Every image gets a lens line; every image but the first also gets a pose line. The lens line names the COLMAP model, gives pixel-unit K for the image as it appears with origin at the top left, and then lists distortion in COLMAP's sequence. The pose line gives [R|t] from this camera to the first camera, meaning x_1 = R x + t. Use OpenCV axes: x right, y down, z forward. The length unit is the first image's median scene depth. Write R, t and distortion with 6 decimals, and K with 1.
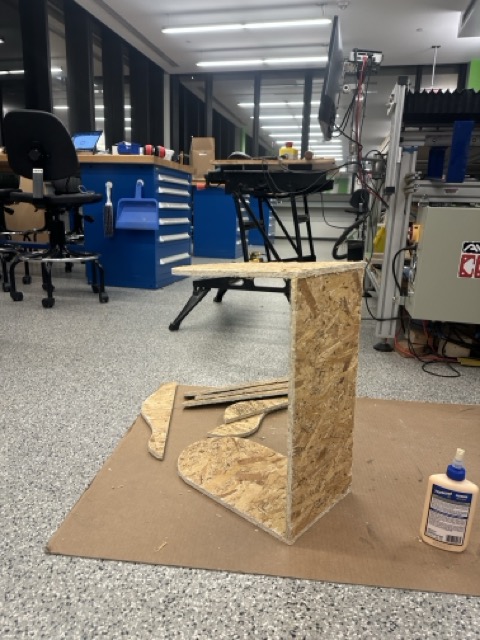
lens RADIAL K [[444.2, 0, 233.1], [0, 444.2, 320.6], [0, 0, 1]] dist [0.071367, -0.093275]
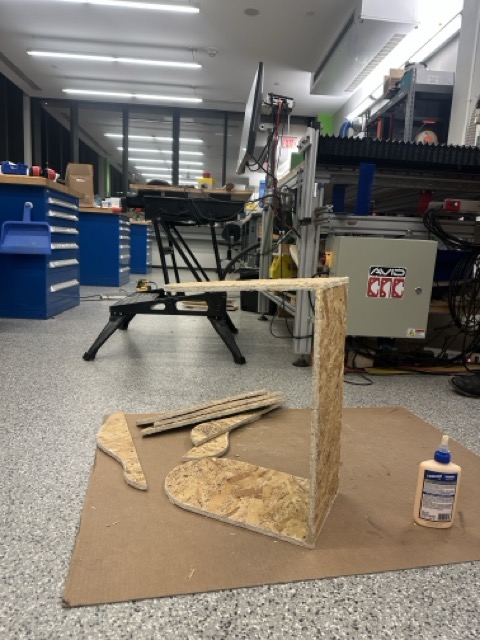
lens RADIAL K [[444.2, 0, 233.1], [0, 444.2, 320.6], [0, 0, 1]] dist [0.071367, -0.093275]
pose [[0.953995, -0.030963, 0.298219, -0.141957], [0.051208, 0.996865, -0.060310, 0.012774], [-0.295417, 0.072807, 0.952590, 0.013801]]
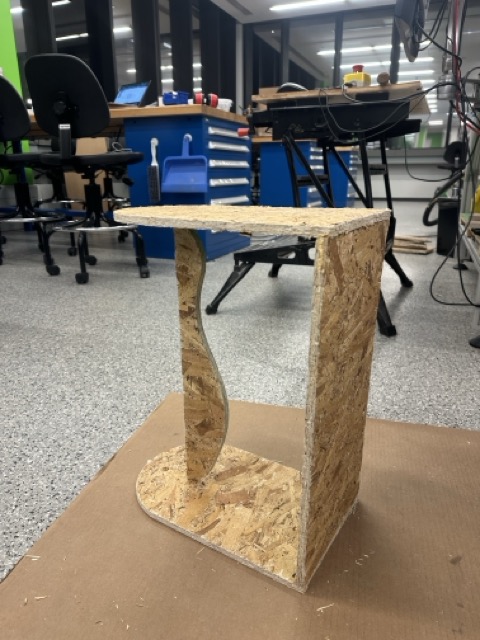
lens RADIAL K [[446.1, 0, 242.4], [0, 446.1, 317.8], [0, 0, 1]] dist [0.064066, -0.094922]
pose [[0.987704, 0.016413, -0.155469, 0.061091], [-0.006043, 0.997739, 0.066938, -0.030295], [0.156216, -0.065175, 0.985570, 0.216579]]
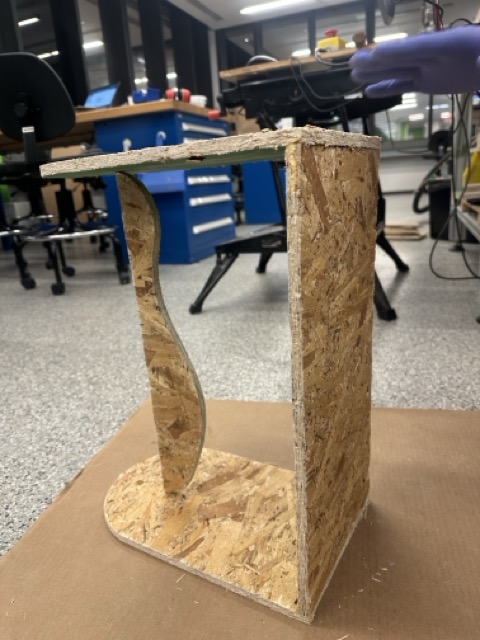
lens RADIAL K [[451.5, 0, 240.0], [0, 451.5, 320.0], [0, 0, 1]] dist [0.027845, -0.048074]
pose [[0.986601, -0.060725, -0.151430, 0.067719], [0.068797, 0.996444, 0.048646, 0.001254], [0.147937, -0.058412, 0.987270, 0.279894]]
